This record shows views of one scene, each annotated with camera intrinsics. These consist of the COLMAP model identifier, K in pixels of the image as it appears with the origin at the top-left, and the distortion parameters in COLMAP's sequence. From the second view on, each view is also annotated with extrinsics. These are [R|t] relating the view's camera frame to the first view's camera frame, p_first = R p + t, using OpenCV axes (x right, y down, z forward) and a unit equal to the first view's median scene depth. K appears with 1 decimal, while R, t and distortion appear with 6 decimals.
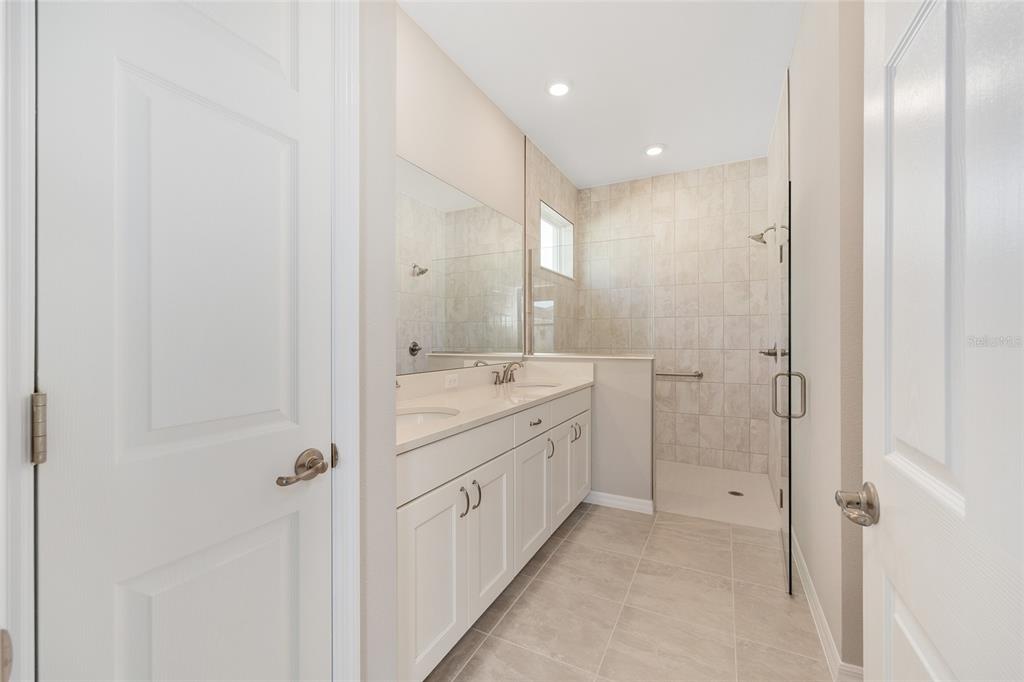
lens RADIAL K [[411.3, 0, 512.5], [0, 411.3, 339.2], [0, 0, 1]] dist [-0.004530, 0.001047]
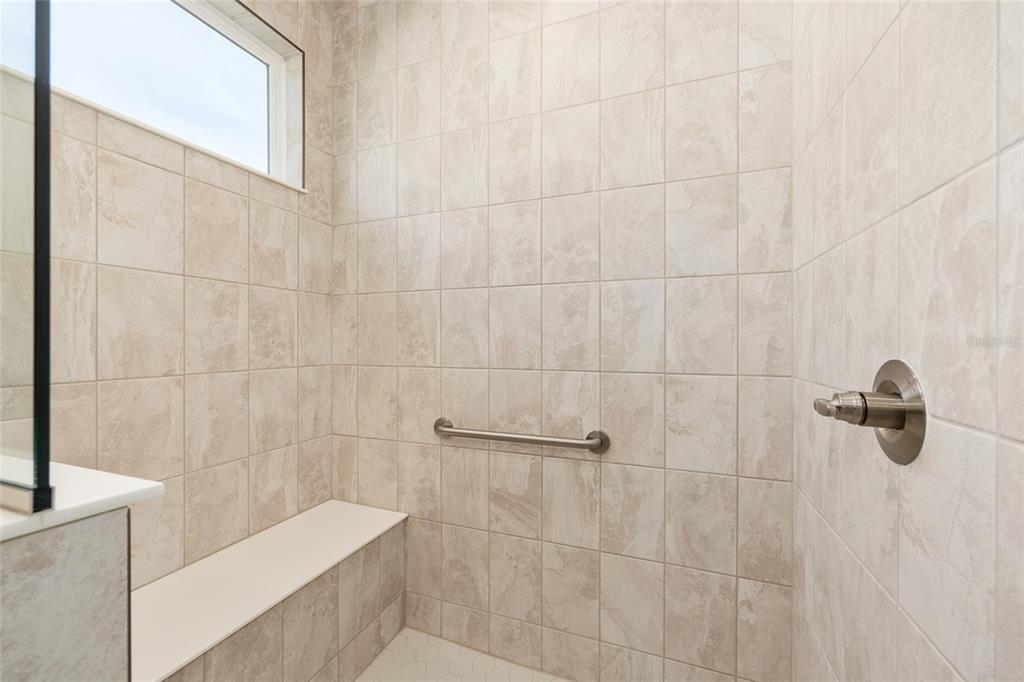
lens RADIAL K [[411.3, 0, 510.6], [0, 411.3, 340.9], [0, 0, 1]] dist [-0.004530, 0.001047]
pose [[0.993318, -0.002523, 0.115379, 0.333607], [0.001287, 0.999941, 0.010786, -0.006575], [-0.115400, -0.010566, 0.993263, 0.649170]]
